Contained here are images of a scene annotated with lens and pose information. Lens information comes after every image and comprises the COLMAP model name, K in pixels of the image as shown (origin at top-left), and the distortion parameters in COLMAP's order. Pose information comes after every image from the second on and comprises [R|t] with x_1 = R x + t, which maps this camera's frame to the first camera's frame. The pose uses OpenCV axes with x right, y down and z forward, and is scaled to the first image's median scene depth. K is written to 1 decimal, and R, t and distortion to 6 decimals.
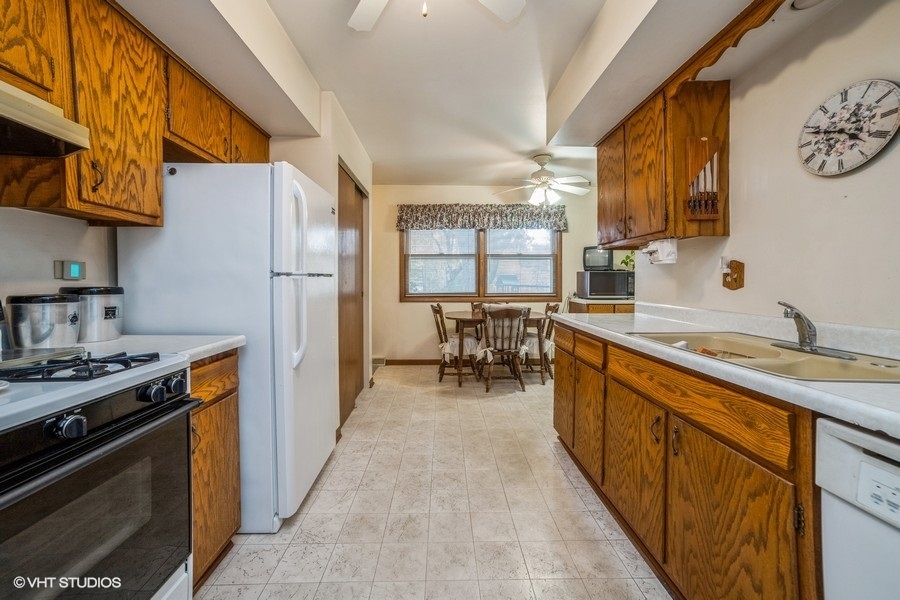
lens RADIAL K [[370.2, 0, 449.5], [0, 370.2, 279.5], [0, 0, 1]] dist [-0.089524, 0.039392]
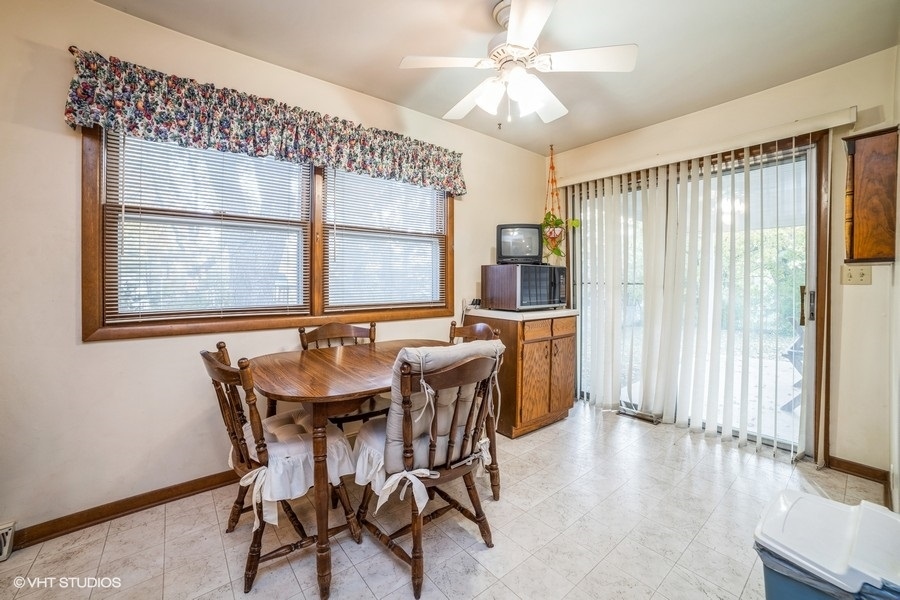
lens RADIAL K [[370.2, 0, 449.5], [0, 370.2, 279.5], [0, 0, 1]] dist [-0.089524, 0.039392]
pose [[0.800822, 0.003719, 0.598891, -0.058151], [-0.004382, 0.999990, -0.000350, 0.002373], [-0.598886, -0.002344, 0.800831, 0.543138]]
